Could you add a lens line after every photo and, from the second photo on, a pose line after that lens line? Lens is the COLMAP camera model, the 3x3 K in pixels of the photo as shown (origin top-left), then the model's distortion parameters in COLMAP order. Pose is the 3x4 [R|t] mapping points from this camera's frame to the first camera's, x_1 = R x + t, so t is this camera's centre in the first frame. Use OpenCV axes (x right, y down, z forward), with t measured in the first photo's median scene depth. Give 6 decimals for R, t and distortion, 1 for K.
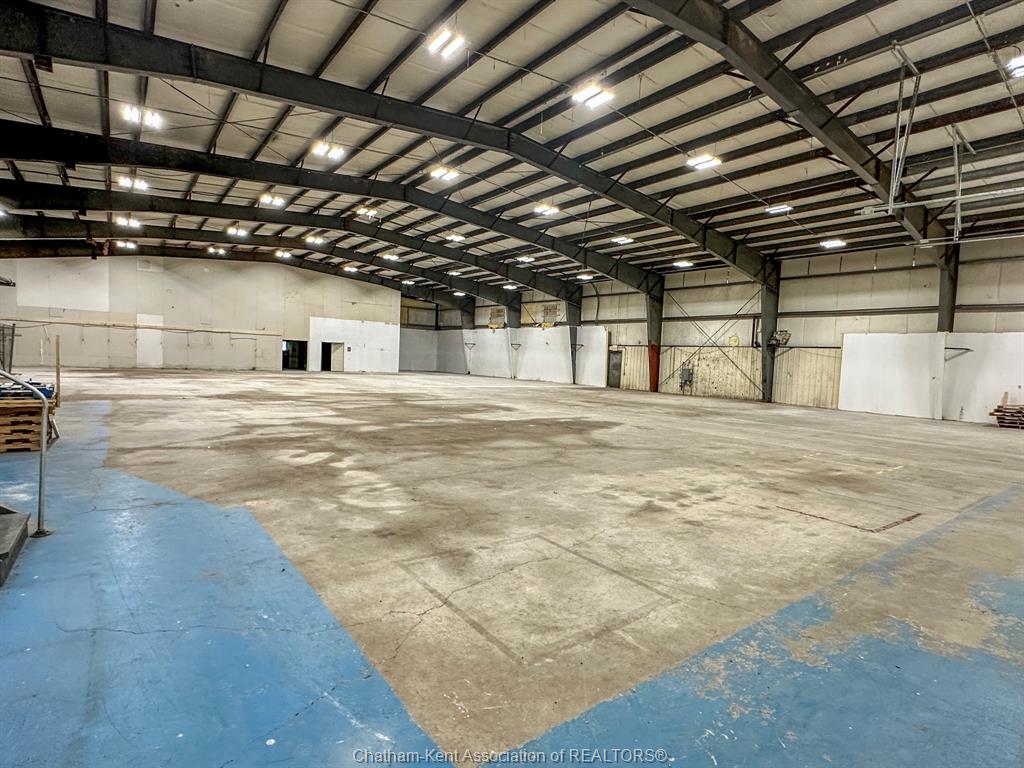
lens RADIAL K [[524.1, 0, 512.0], [0, 524.1, 384.0], [0, 0, 1]] dist [0.002550, 0.000587]
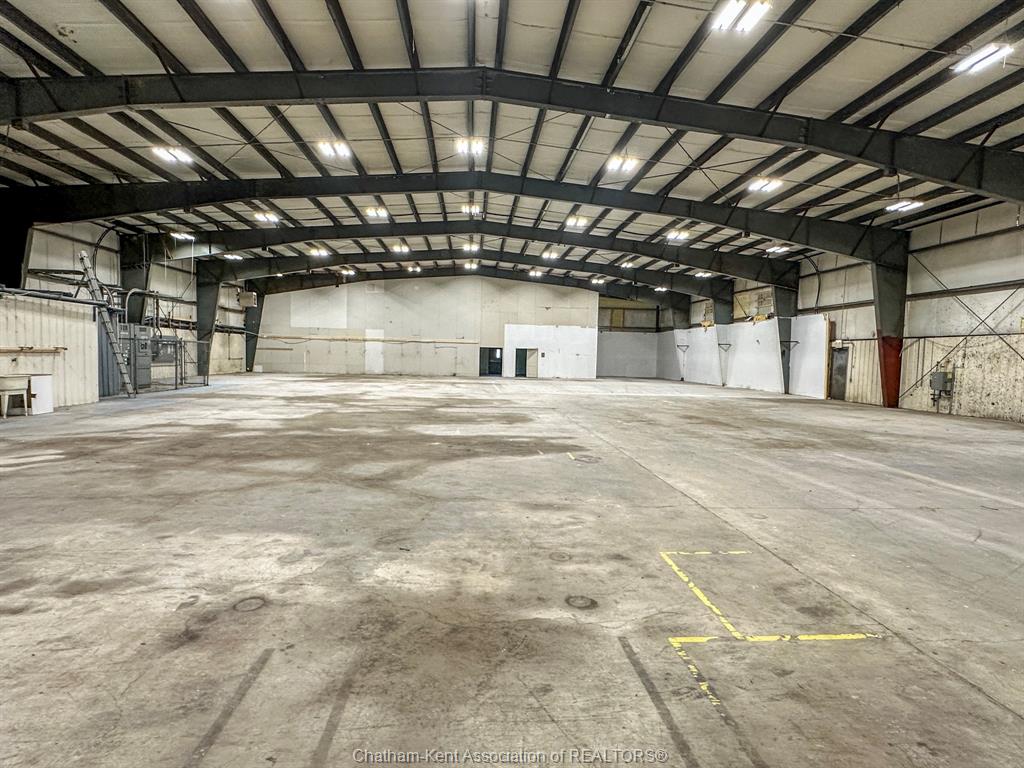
lens RADIAL K [[524.1, 0, 512.0], [0, 524.1, 384.0], [0, 0, 1]] dist [0.002550, 0.000587]
pose [[0.842059, 0.006616, -0.539344, 0.201797], [-0.014717, 0.999834, -0.010712, -0.000433], [0.539184, 0.016958, 0.842017, 0.160904]]
